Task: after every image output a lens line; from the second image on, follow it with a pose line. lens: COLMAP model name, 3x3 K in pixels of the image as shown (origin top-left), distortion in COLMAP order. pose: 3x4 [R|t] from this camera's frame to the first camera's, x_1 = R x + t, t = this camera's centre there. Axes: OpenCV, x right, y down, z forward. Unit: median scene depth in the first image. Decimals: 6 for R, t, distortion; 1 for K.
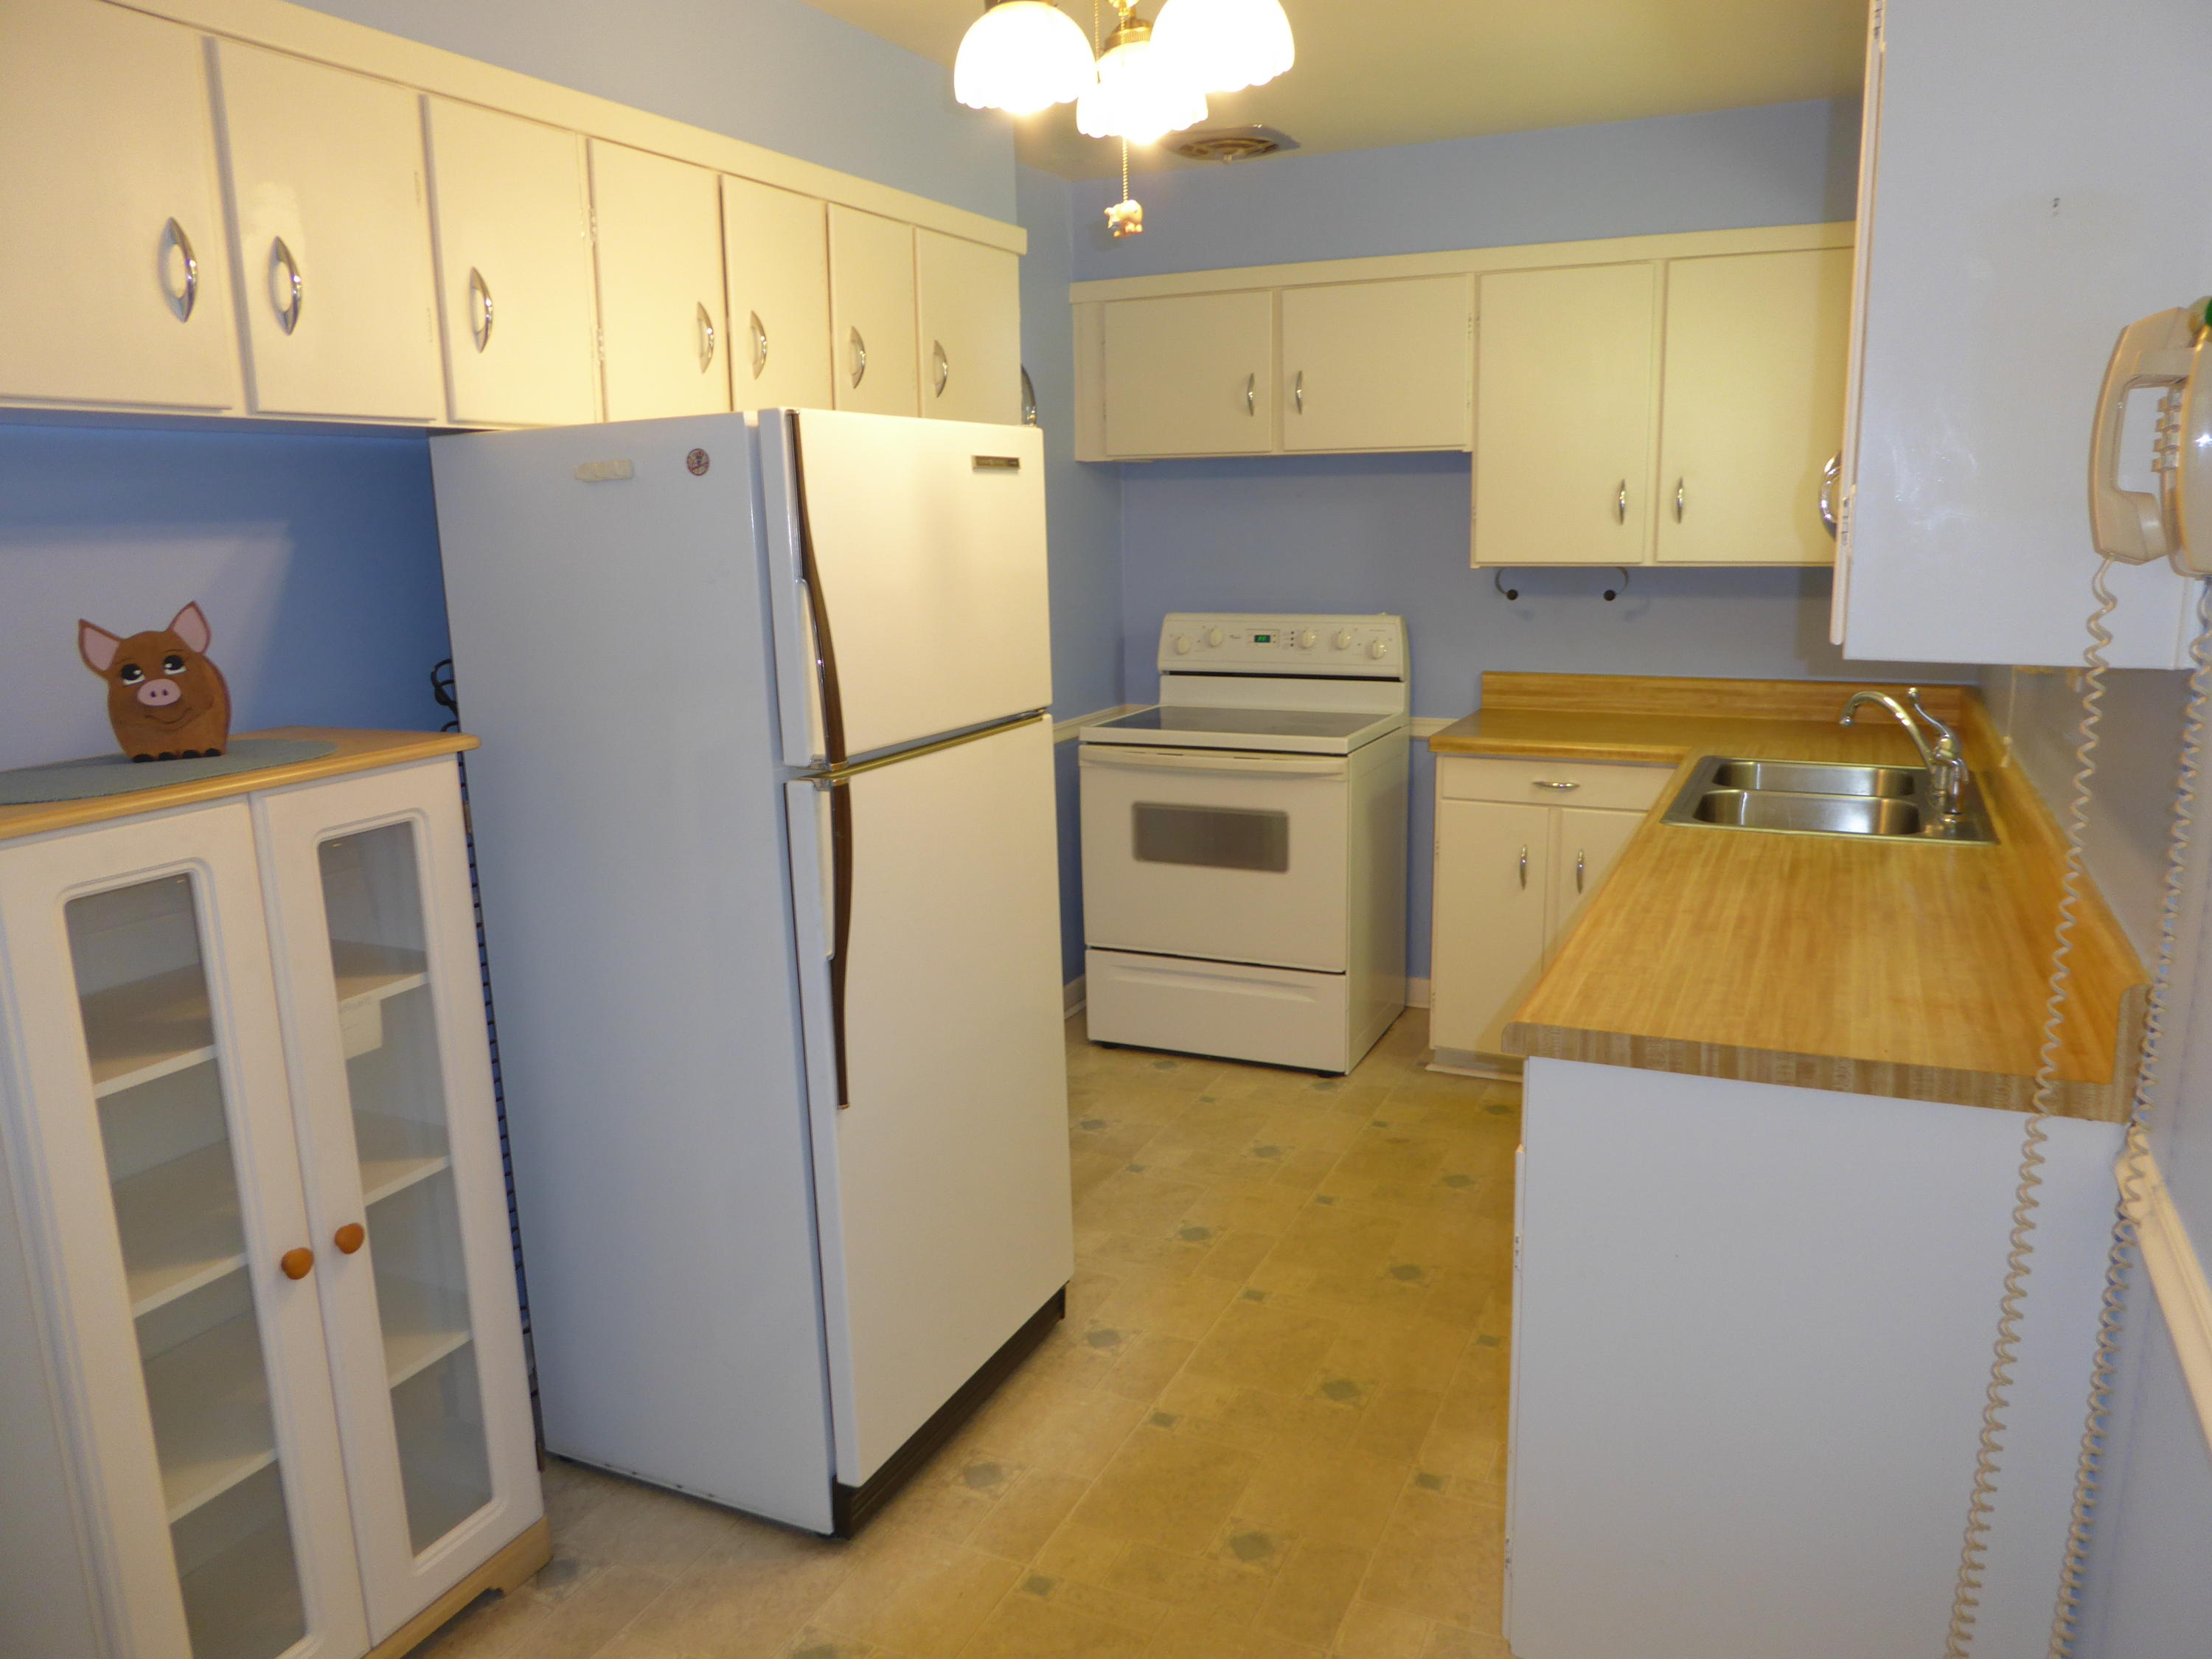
lens RADIAL K [[1583.2, 0, 1107.9], [0, 1583.2, 825.2], [0, 0, 1]] dist [-0.027281, 0.004777]
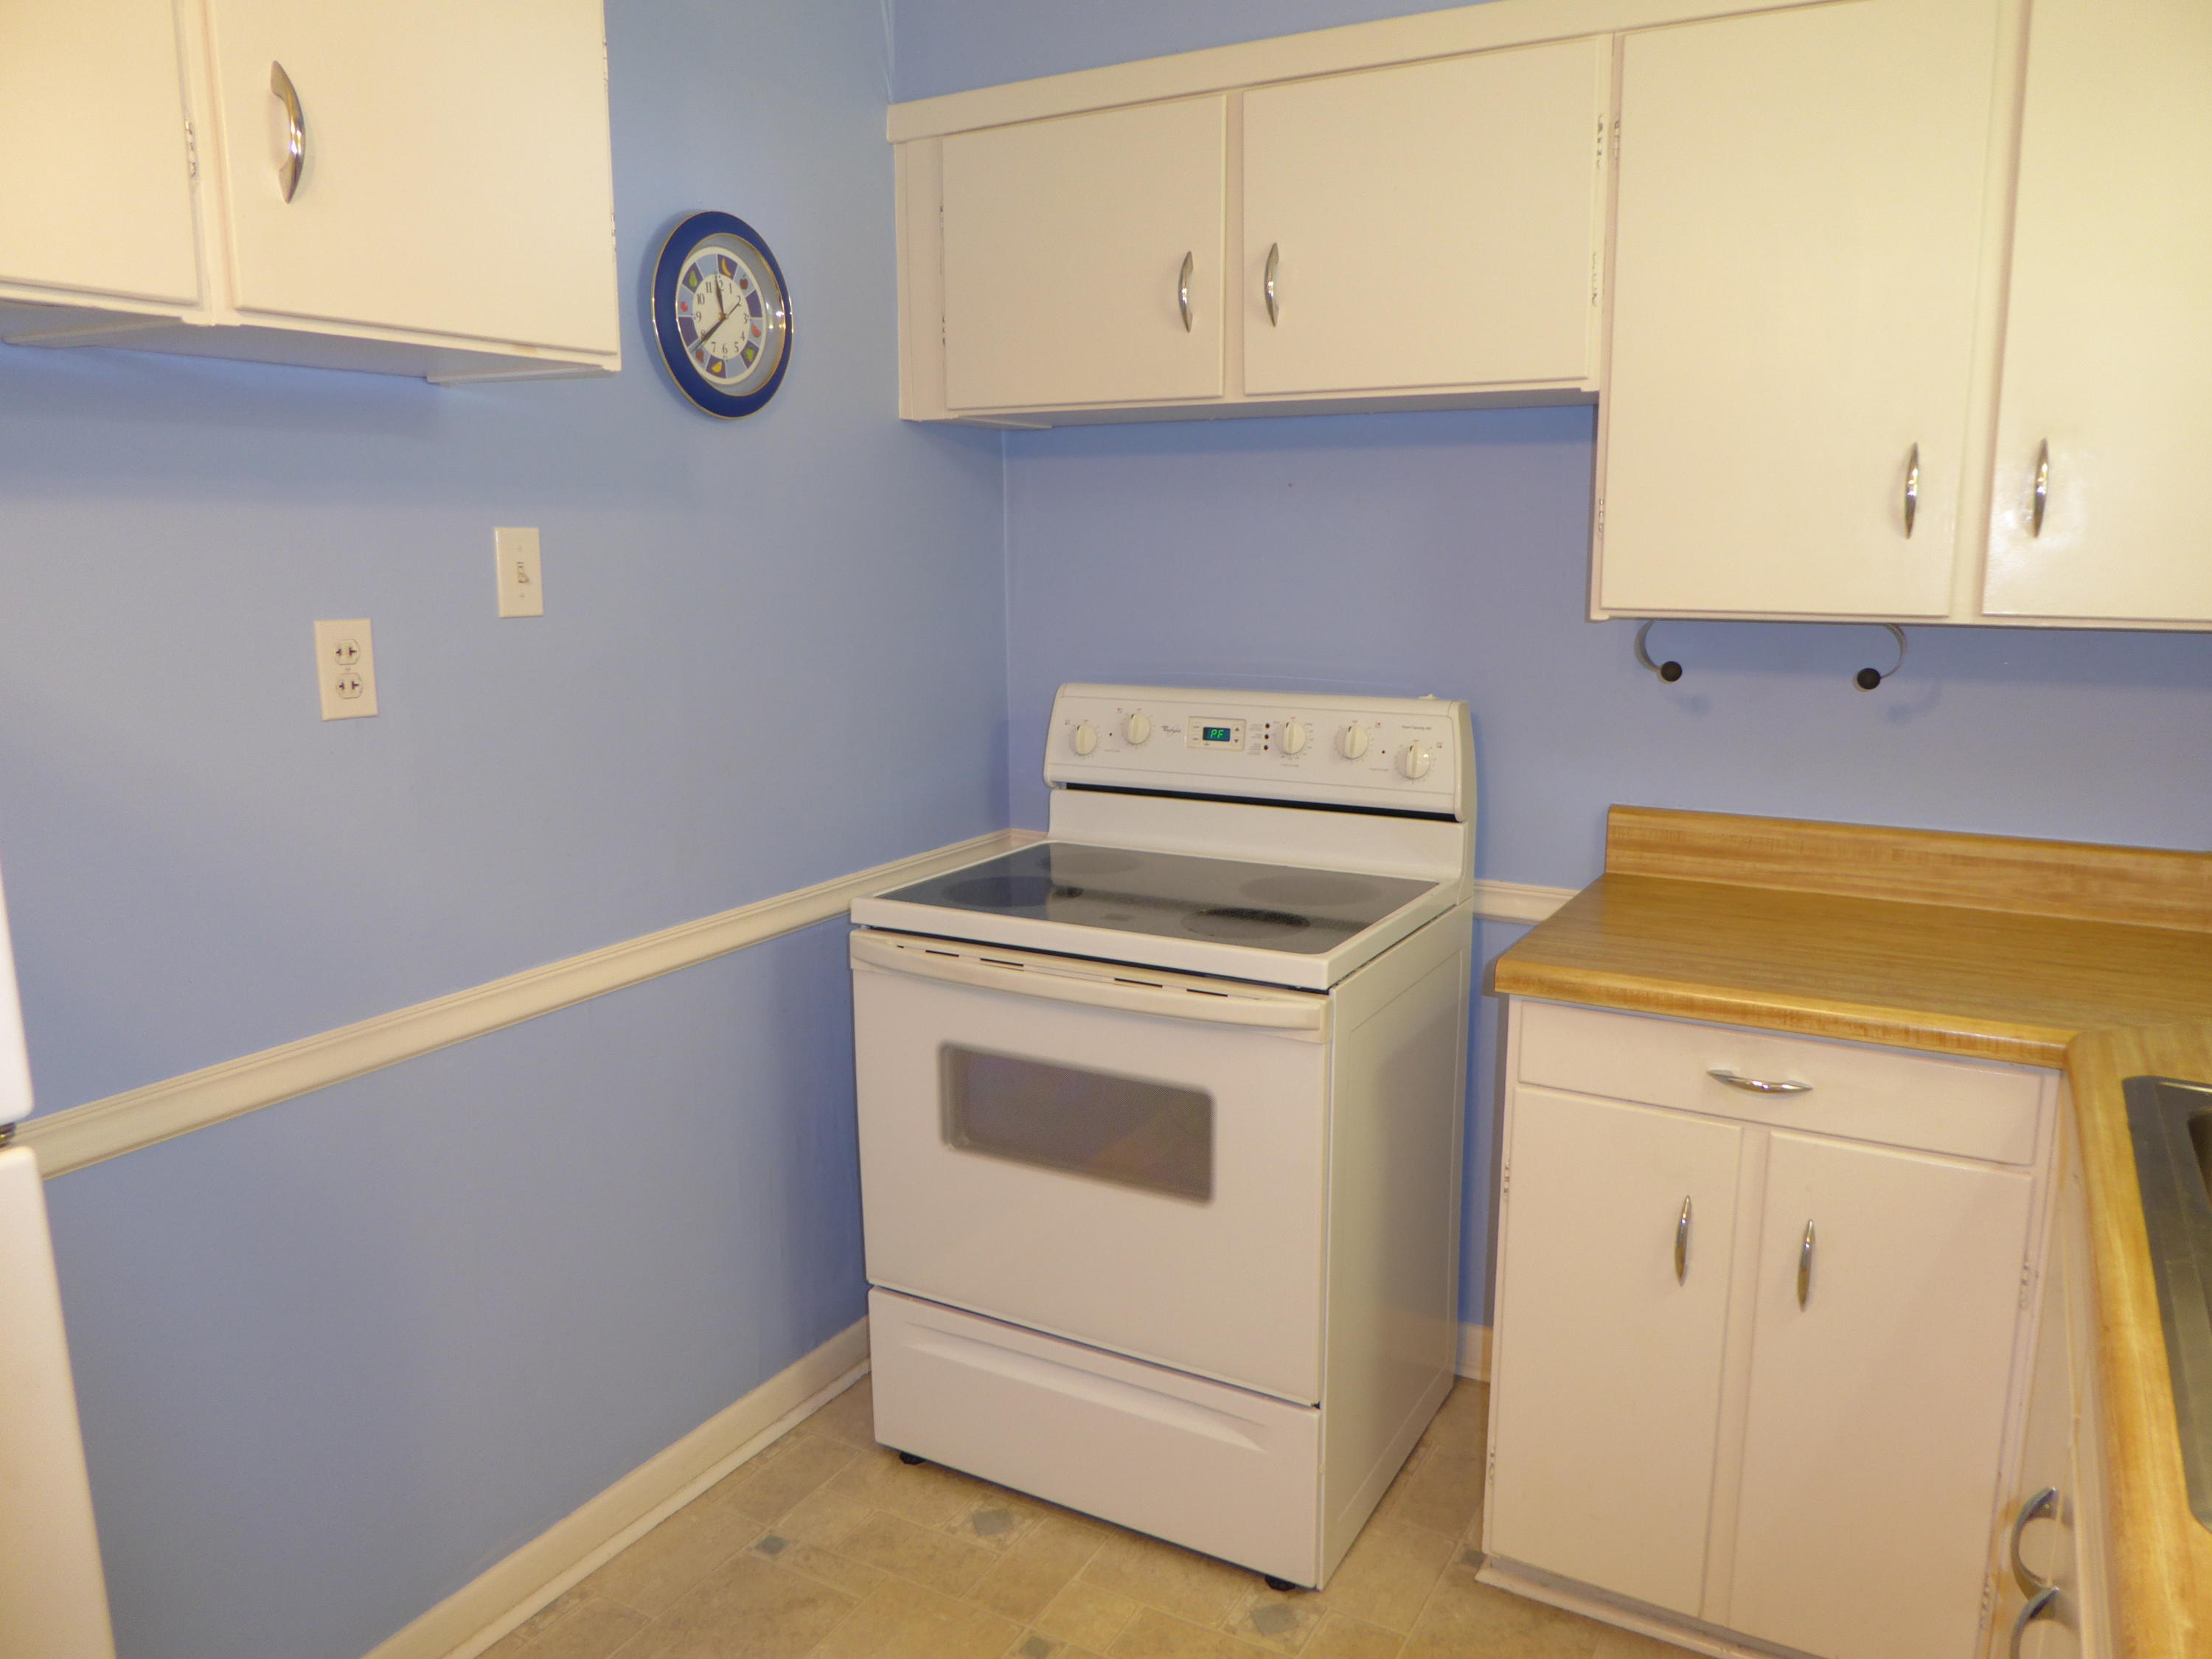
lens RADIAL K [[1583.2, 0, 1104.6], [0, 1583.2, 837.2], [0, 0, 1]] dist [-0.027281, 0.004777]
pose [[0.996642, 0.028198, -0.076871, 0.109803], [-0.028868, 0.999554, -0.007609, -0.080916], [0.076622, 0.009802, 0.997012, 0.461525]]
